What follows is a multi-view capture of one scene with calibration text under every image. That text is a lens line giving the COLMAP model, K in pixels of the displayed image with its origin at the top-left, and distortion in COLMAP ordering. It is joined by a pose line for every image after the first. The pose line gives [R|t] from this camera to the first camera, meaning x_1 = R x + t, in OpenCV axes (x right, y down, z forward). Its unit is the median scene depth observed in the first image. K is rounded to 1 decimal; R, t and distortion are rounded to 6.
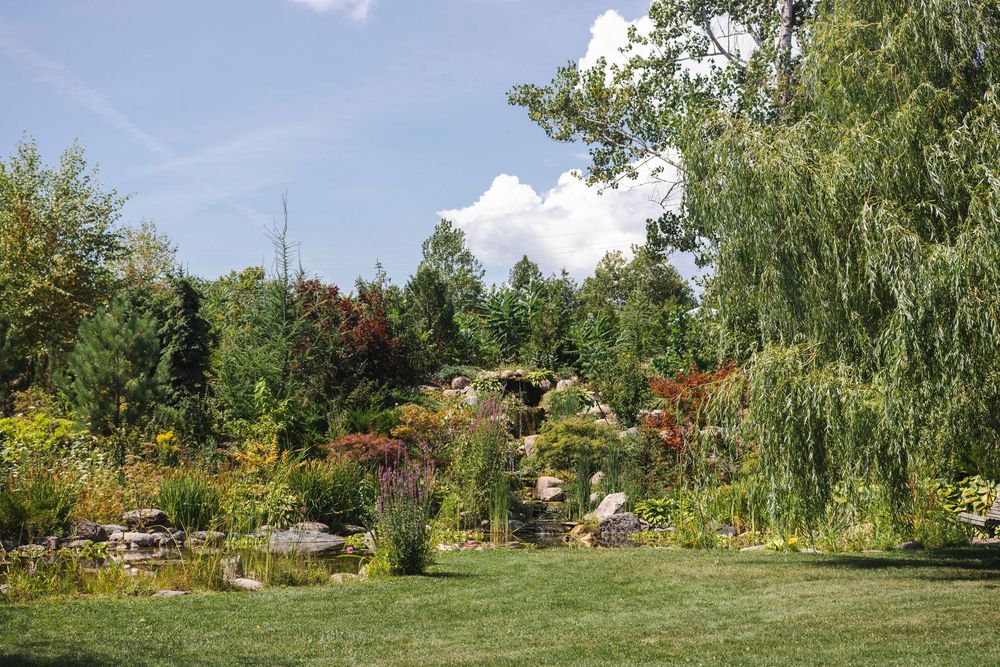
lens RADIAL K [[1399.9, 0, 500.0], [0, 1399.9, 333.5], [0, 0, 1]] dist [0.014698, 0.572764]
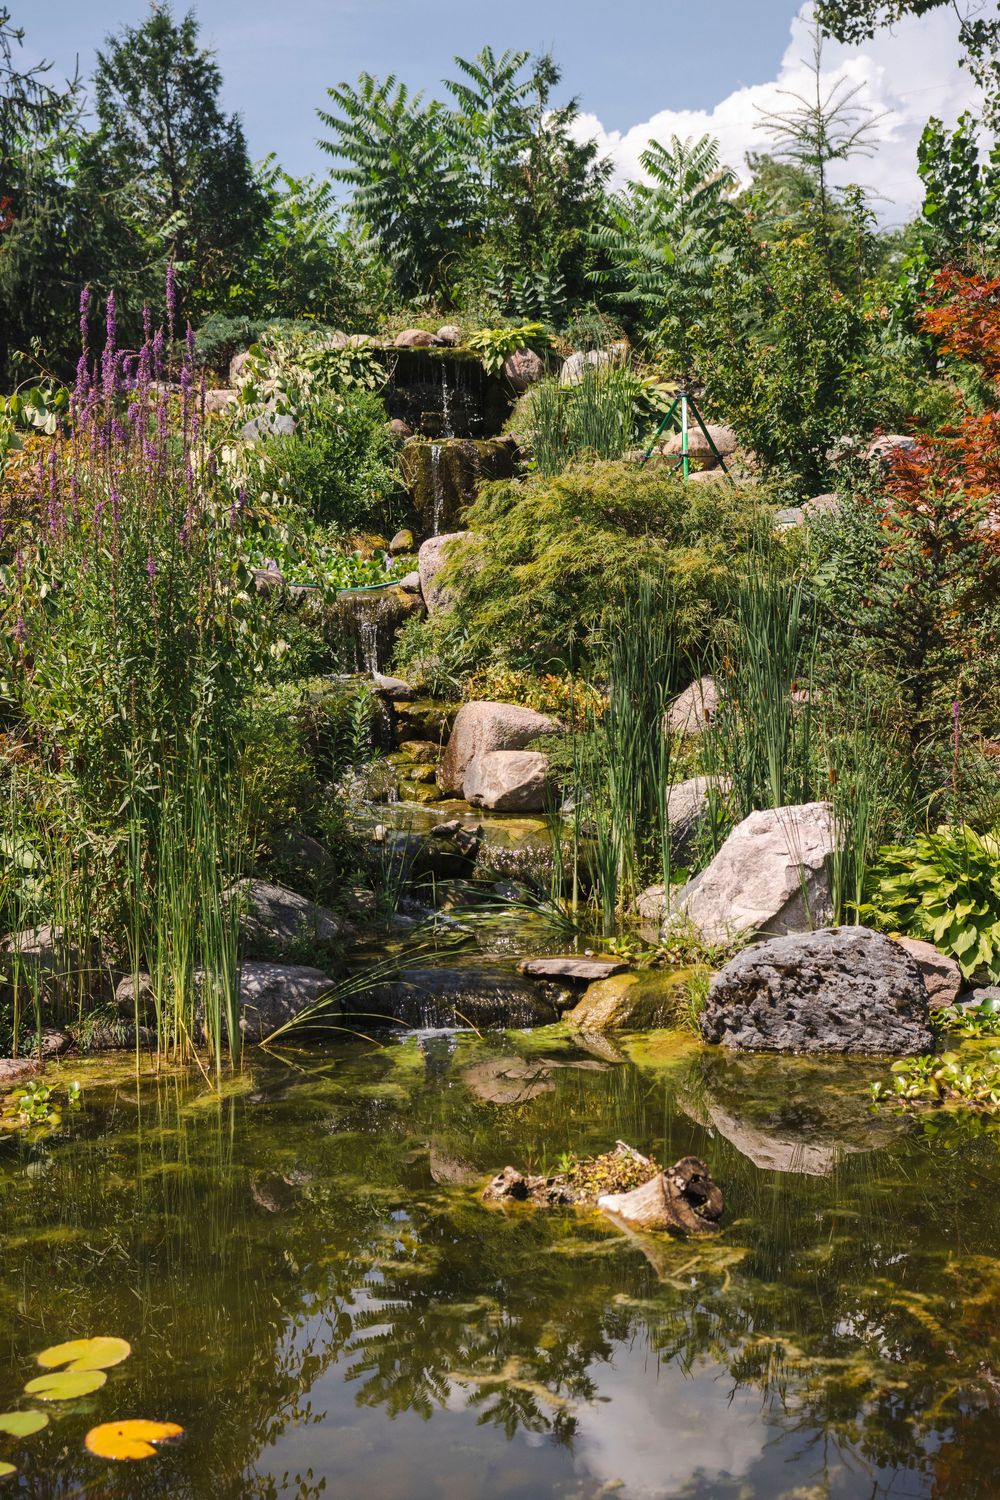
lens RADIAL K [[2099.9, 0, 500.0], [0, 2099.9, 750.0], [0, 0, 1]] dist [0.014698, 0.572764]
pose [[0.999500, -0.022430, -0.022284, 0.043013], [0.026071, 0.983410, 0.179514, 0.043996], [0.017888, -0.180005, 0.983503, 0.633394]]
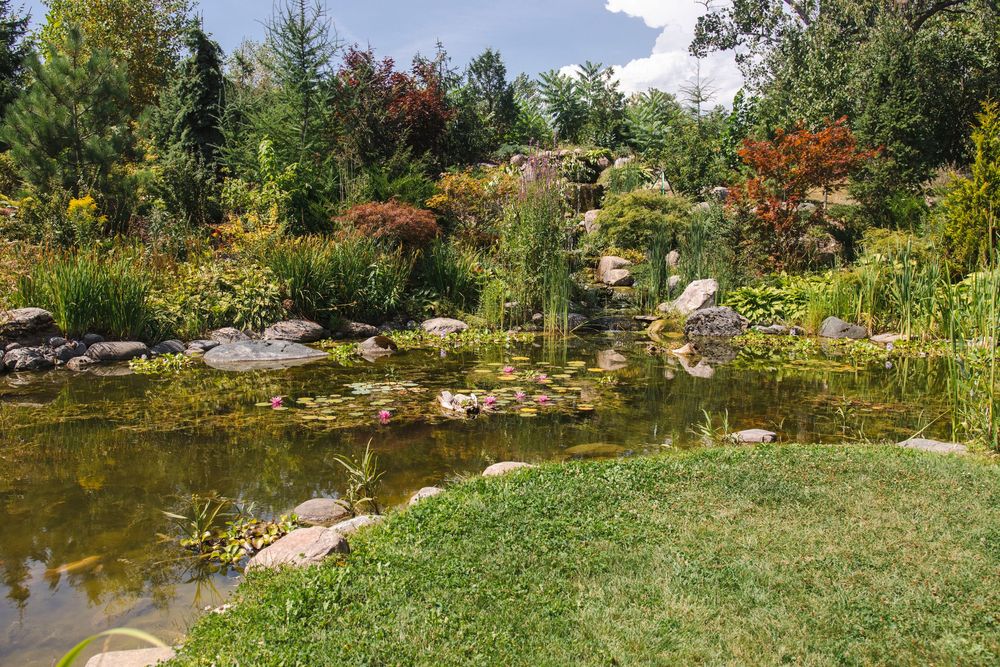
lens RADIAL K [[804.4, 0, 500.0], [0, 804.4, 333.5], [0, 0, 1]] dist [-0.062981, 0.045695]
pose [[0.997536, 0.012131, -0.069093, -0.000383], [0.002464, 0.978268, 0.207332, 0.045268], [0.070106, -0.206992, 0.975828, 0.496392]]
